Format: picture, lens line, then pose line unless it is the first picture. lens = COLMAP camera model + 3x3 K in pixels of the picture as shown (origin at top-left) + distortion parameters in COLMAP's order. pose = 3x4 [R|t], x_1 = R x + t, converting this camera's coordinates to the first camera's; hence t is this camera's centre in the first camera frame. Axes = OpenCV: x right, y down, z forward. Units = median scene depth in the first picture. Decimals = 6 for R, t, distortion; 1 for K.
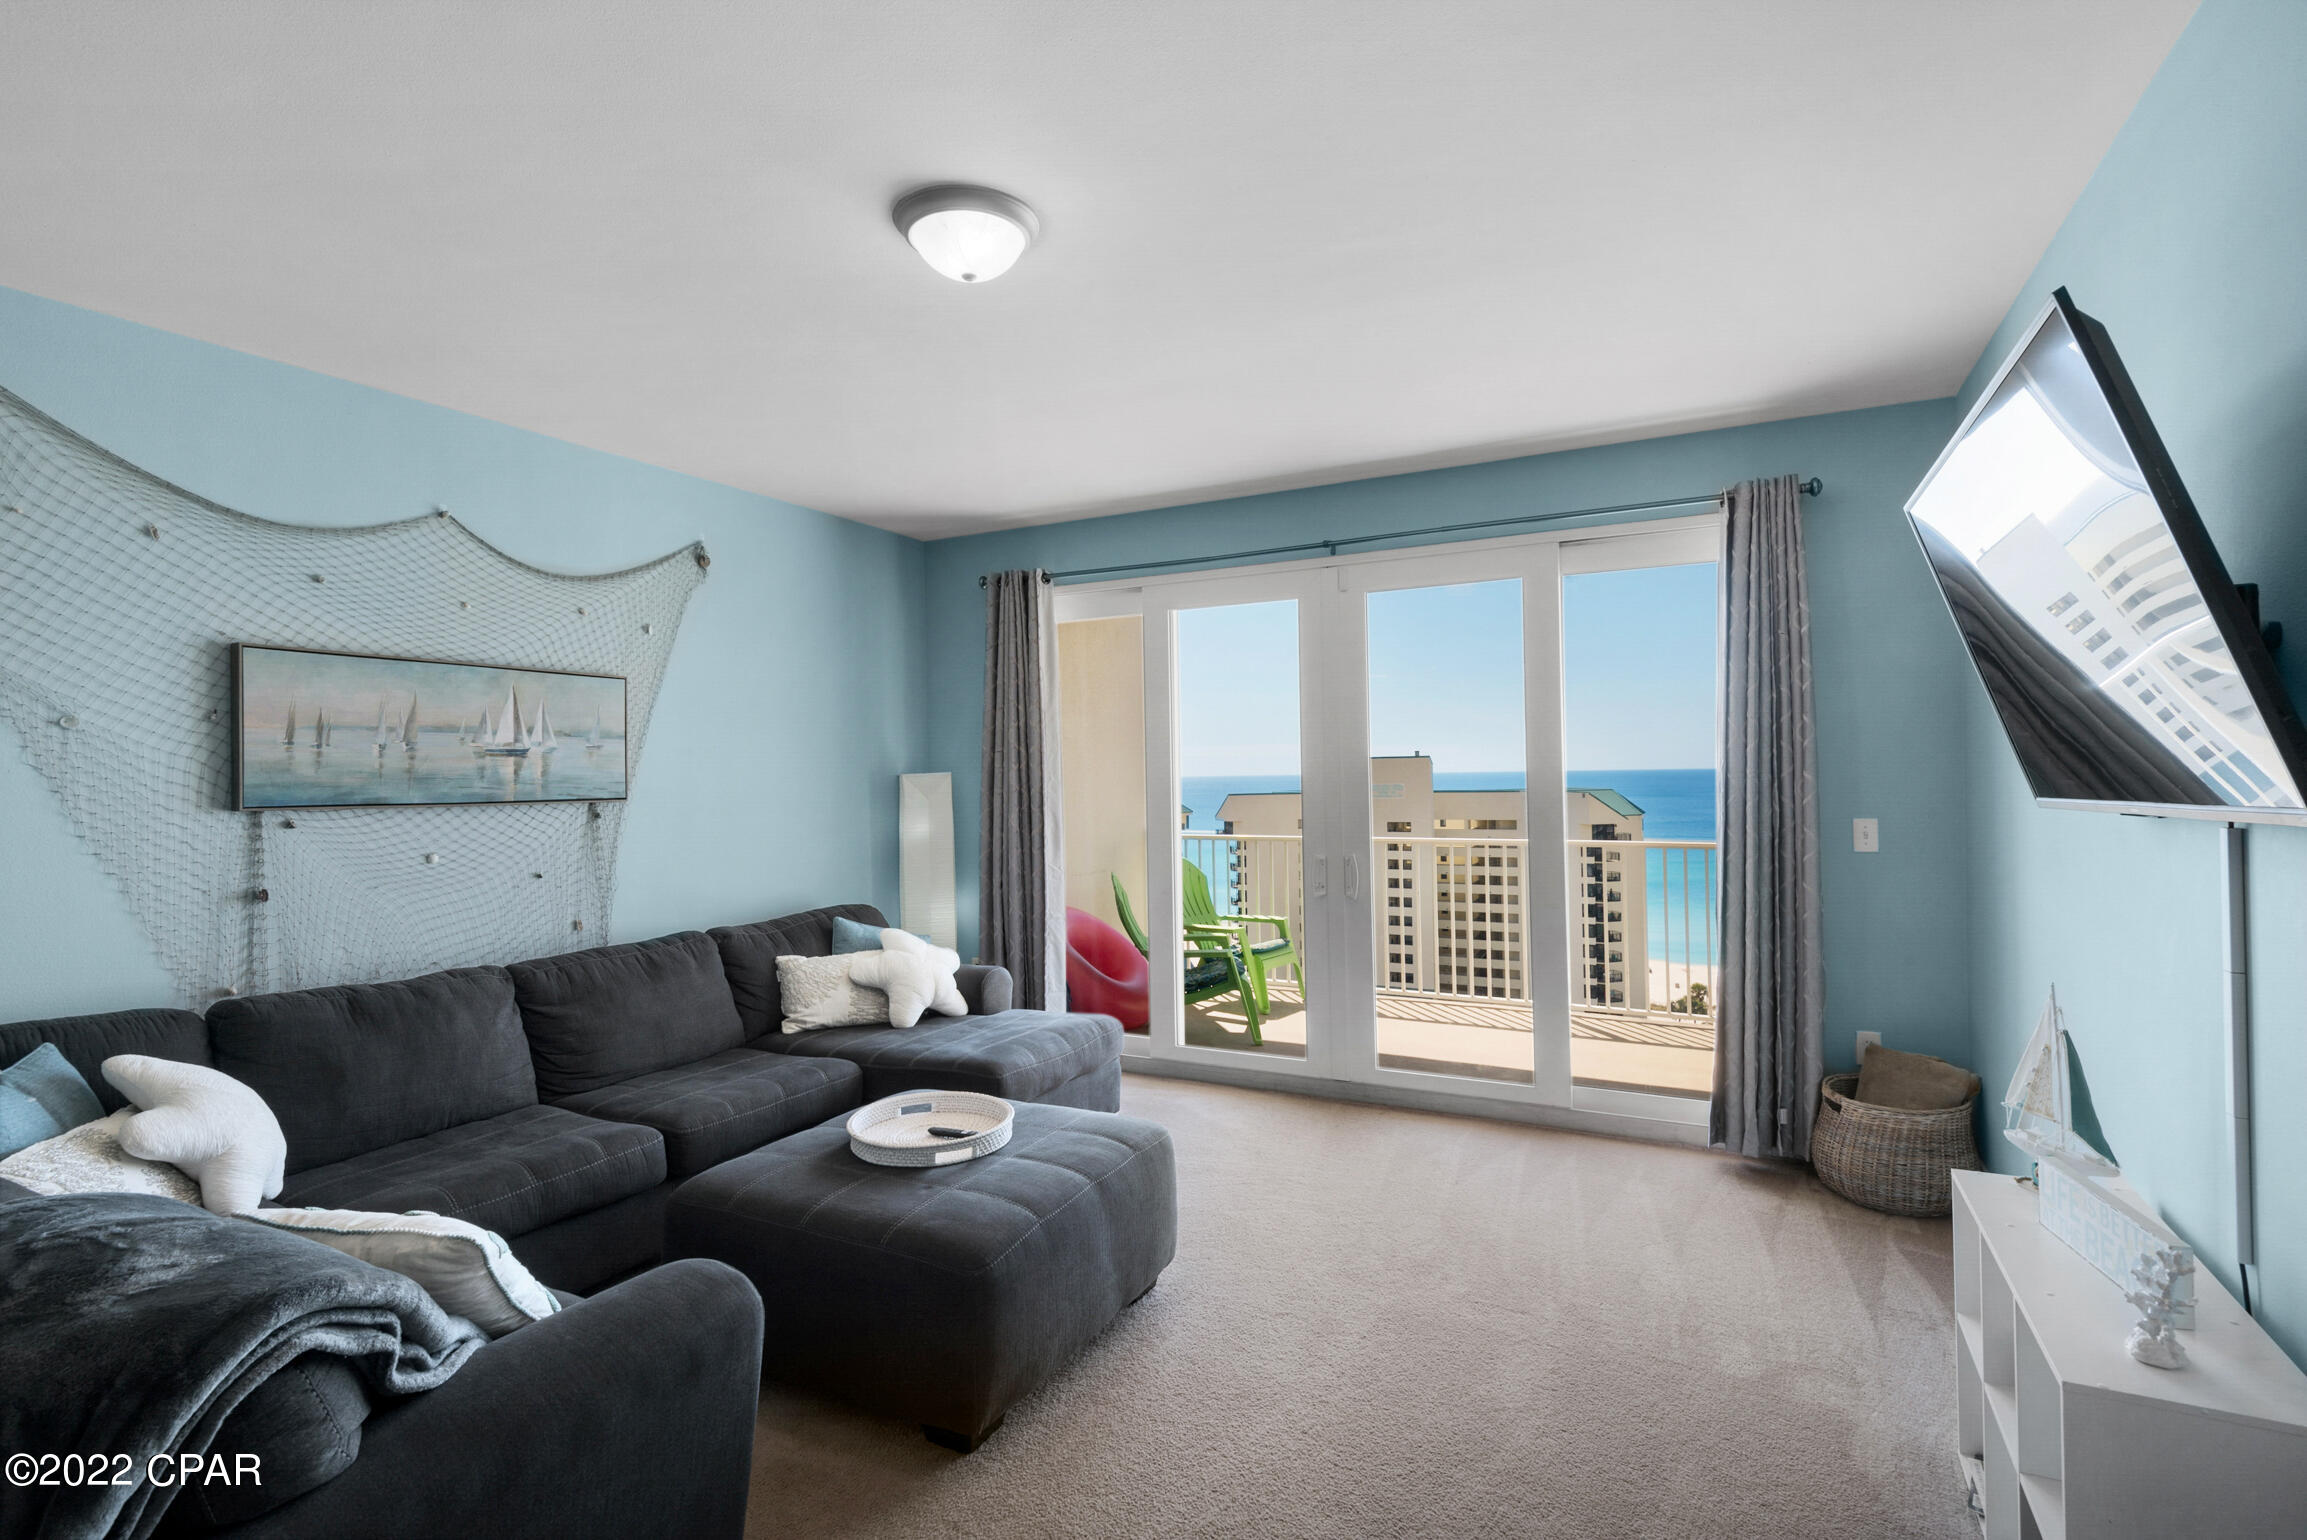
lens RADIAL K [[1115.8, 0, 1153.5], [0, 1115.8, 770.0], [0, 0, 1]] dist [0.009904, -0.001054]
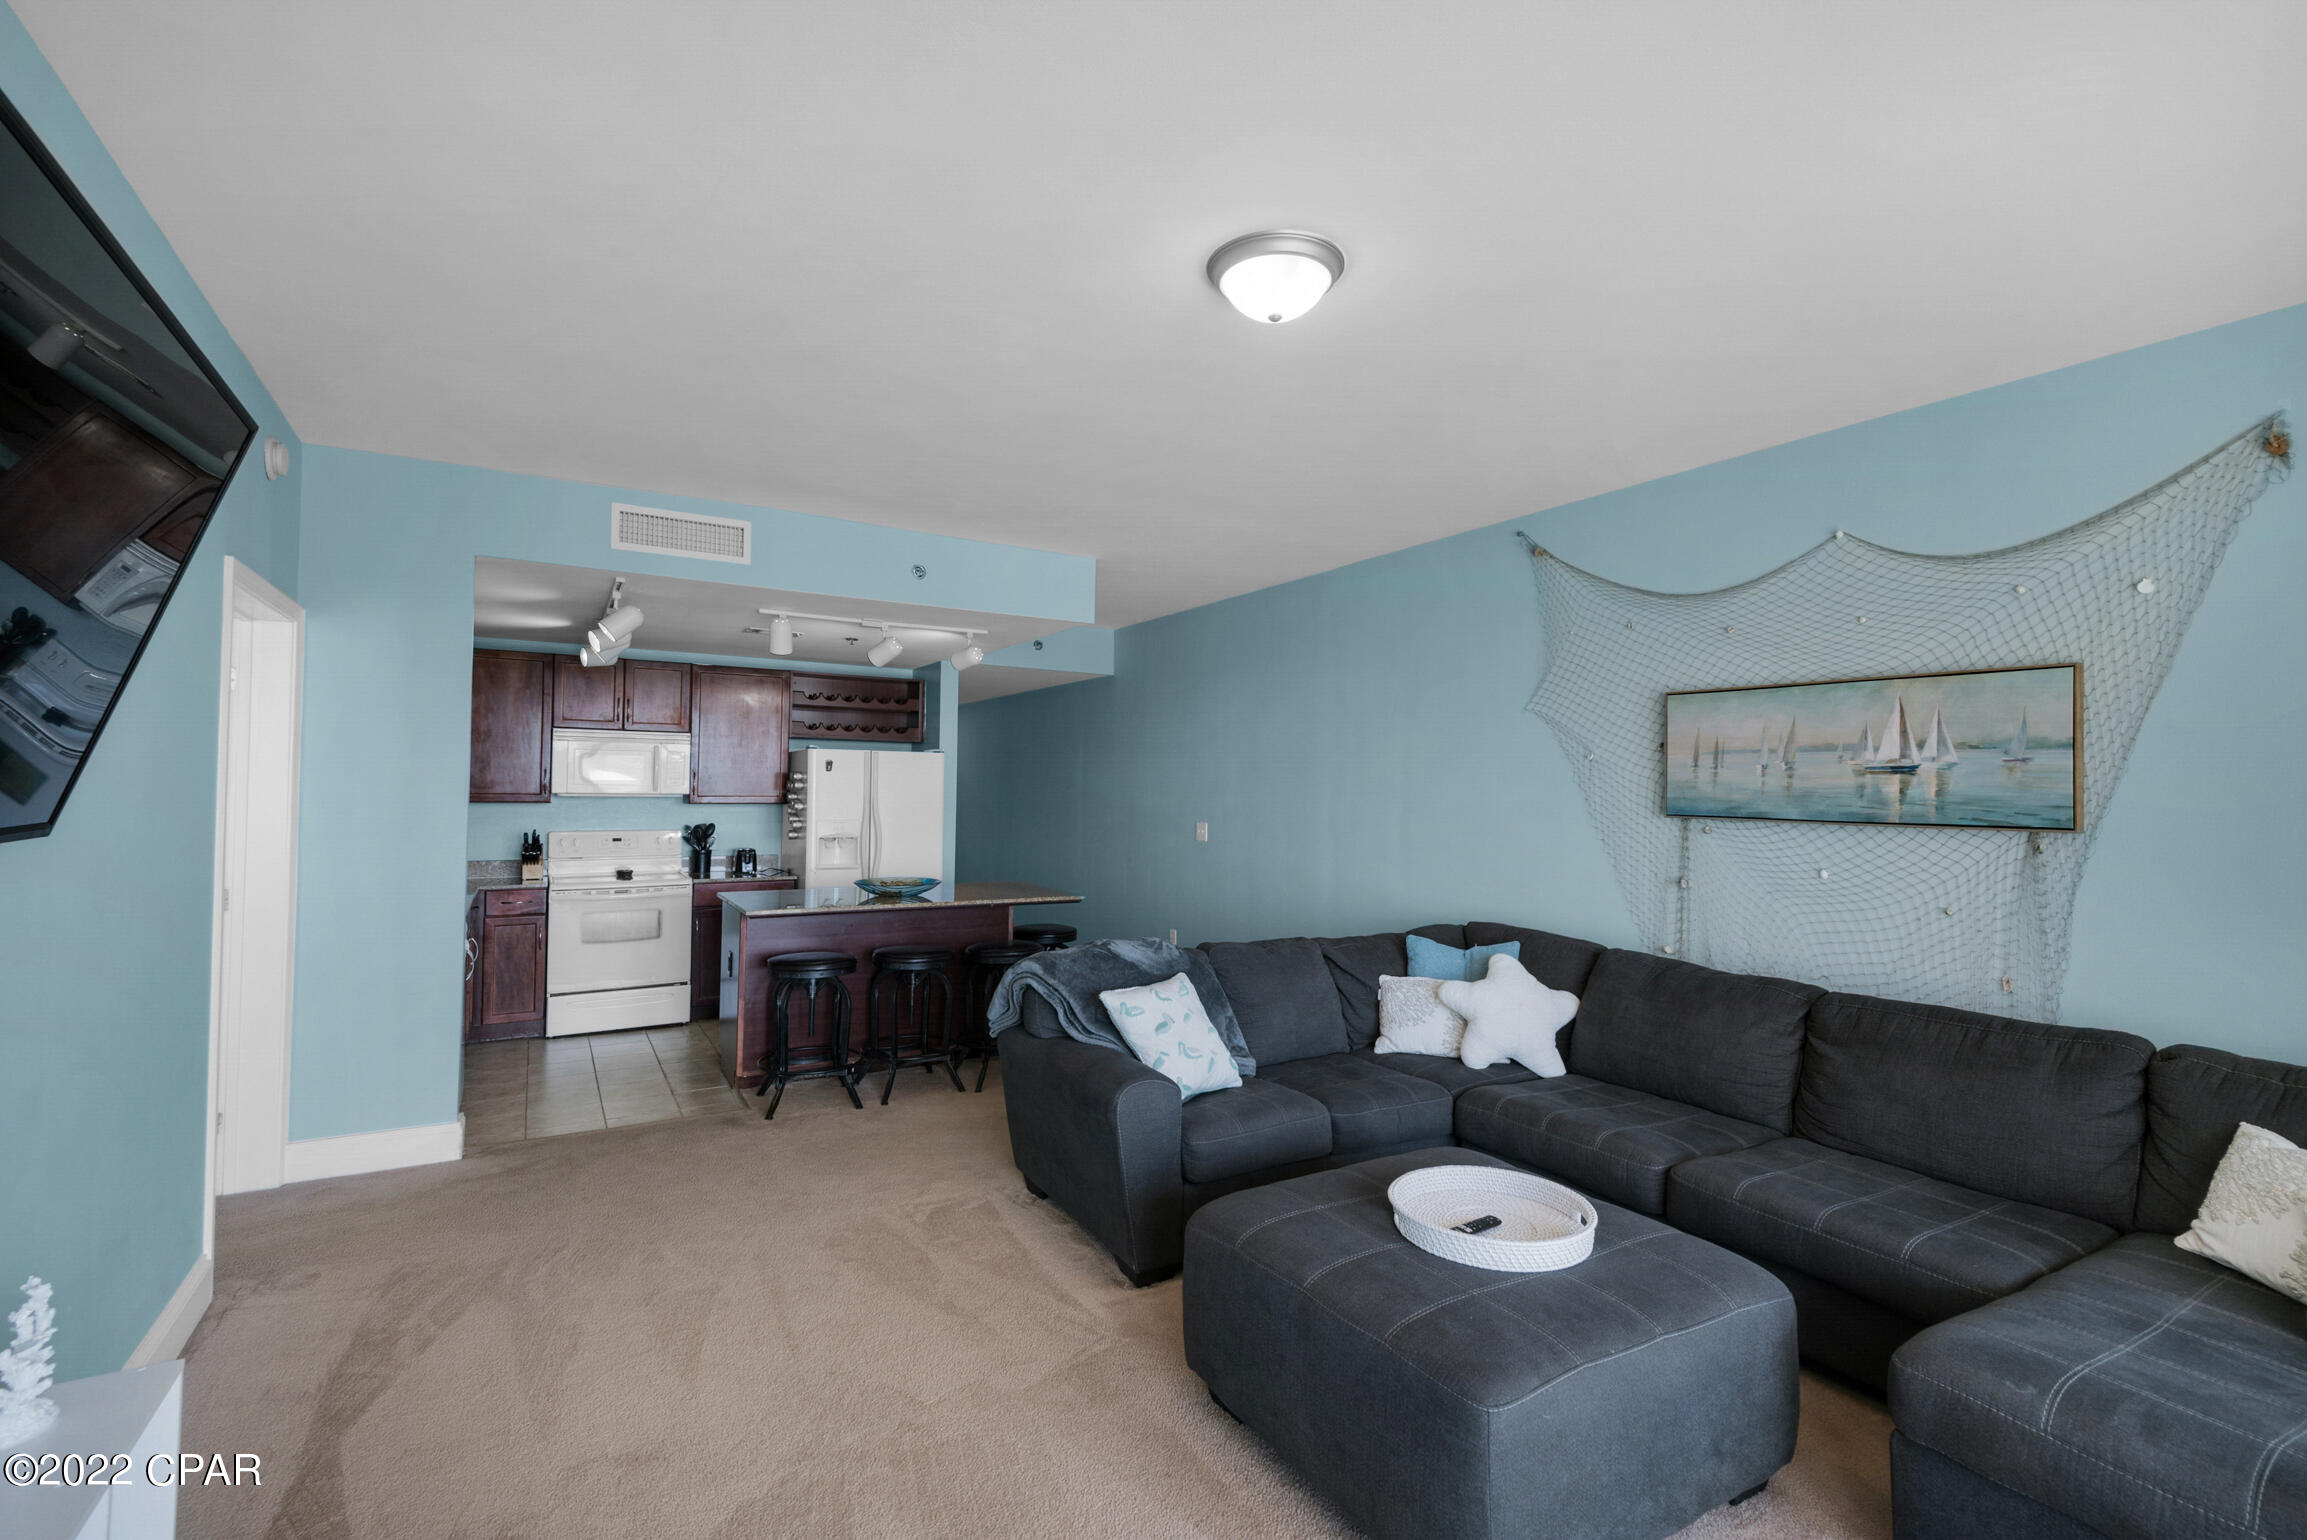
lens RADIAL K [[1060.4, 0, 1153.5], [0, 1060.4, 770.0], [0, 0, 1]] dist [0.044422, -0.029590]
pose [[-0.538512, -0.008131, -0.842578, 0.487009], [-0.002277, 0.999964, -0.008194, -0.006720], [0.842614, -0.002494, -0.538512, 0.949916]]
